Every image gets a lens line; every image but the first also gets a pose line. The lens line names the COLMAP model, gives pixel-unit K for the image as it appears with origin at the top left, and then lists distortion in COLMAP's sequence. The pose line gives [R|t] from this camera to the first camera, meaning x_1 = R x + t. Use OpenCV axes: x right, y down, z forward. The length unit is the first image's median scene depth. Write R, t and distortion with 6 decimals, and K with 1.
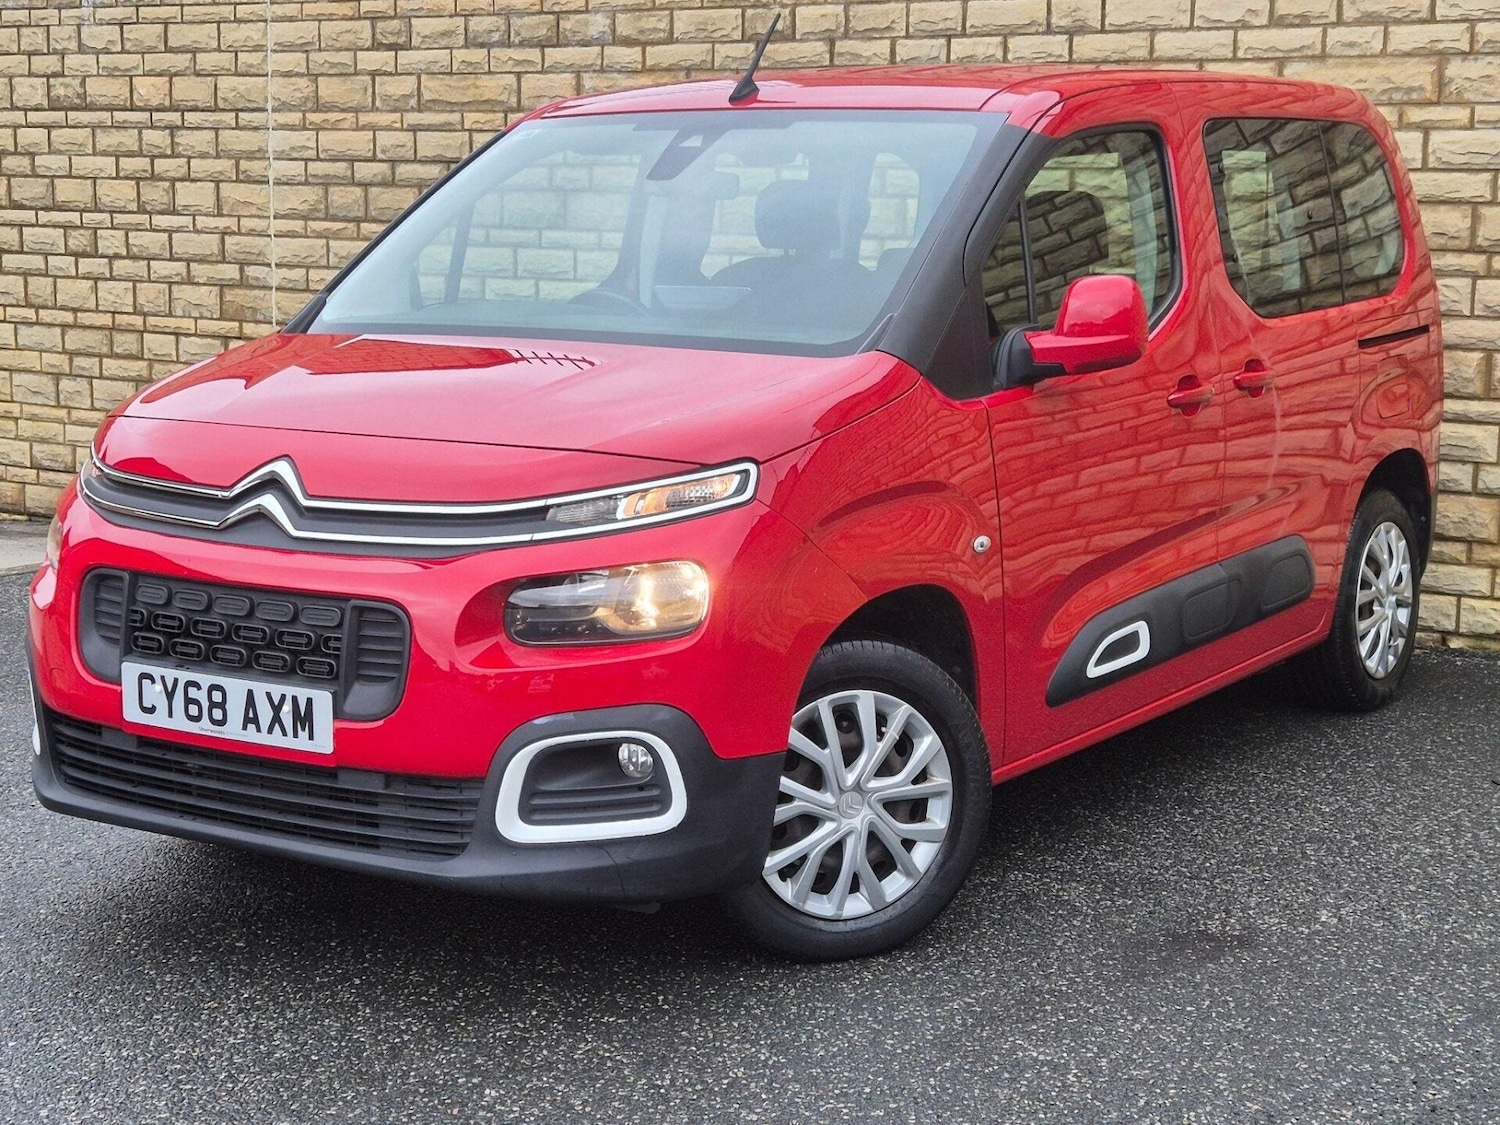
lens RADIAL K [[2138.4, 0, 761.0], [0, 2138.4, 639.2], [0, 0, 1]] dist [0.073640, 0.000000]
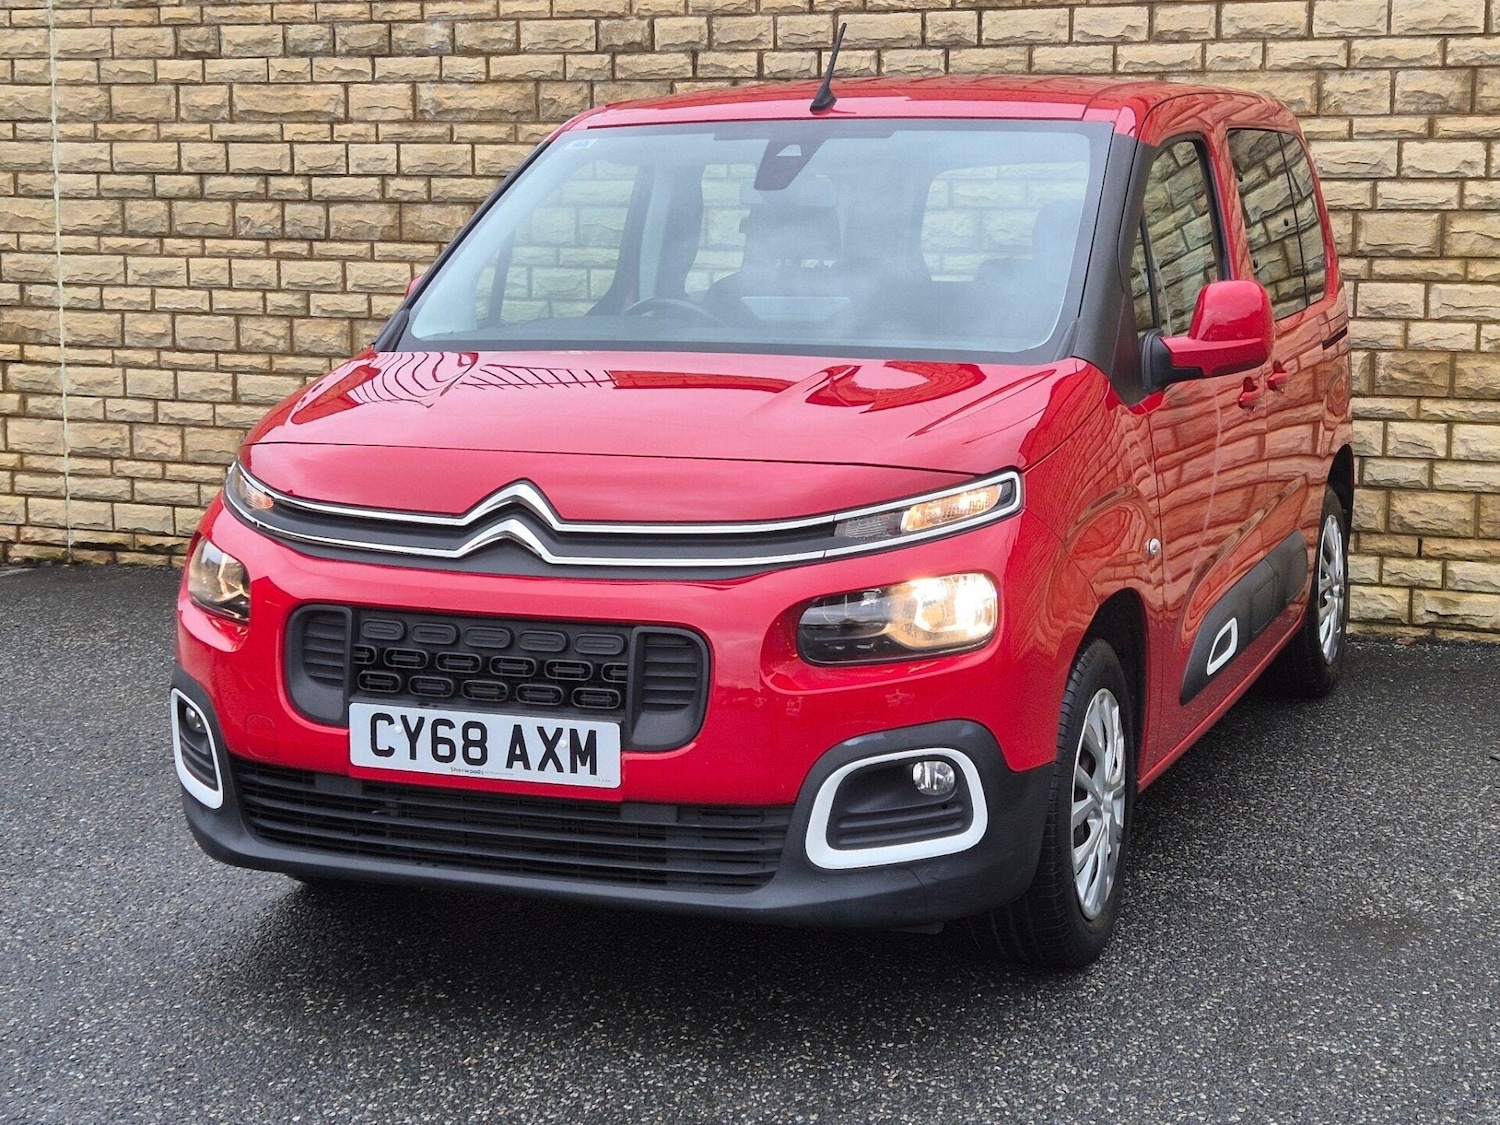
lens RADIAL K [[2138.4, 0, 728.5], [0, 2138.4, 617.1], [0, 0, 1]] dist [0.073640, 0.000000]
pose [[0.982667, -0.040917, 0.180805, -0.287381], [0.043834, 0.998965, -0.012167, -0.008007], [-0.180120, 0.019881, 0.983444, 0.044924]]
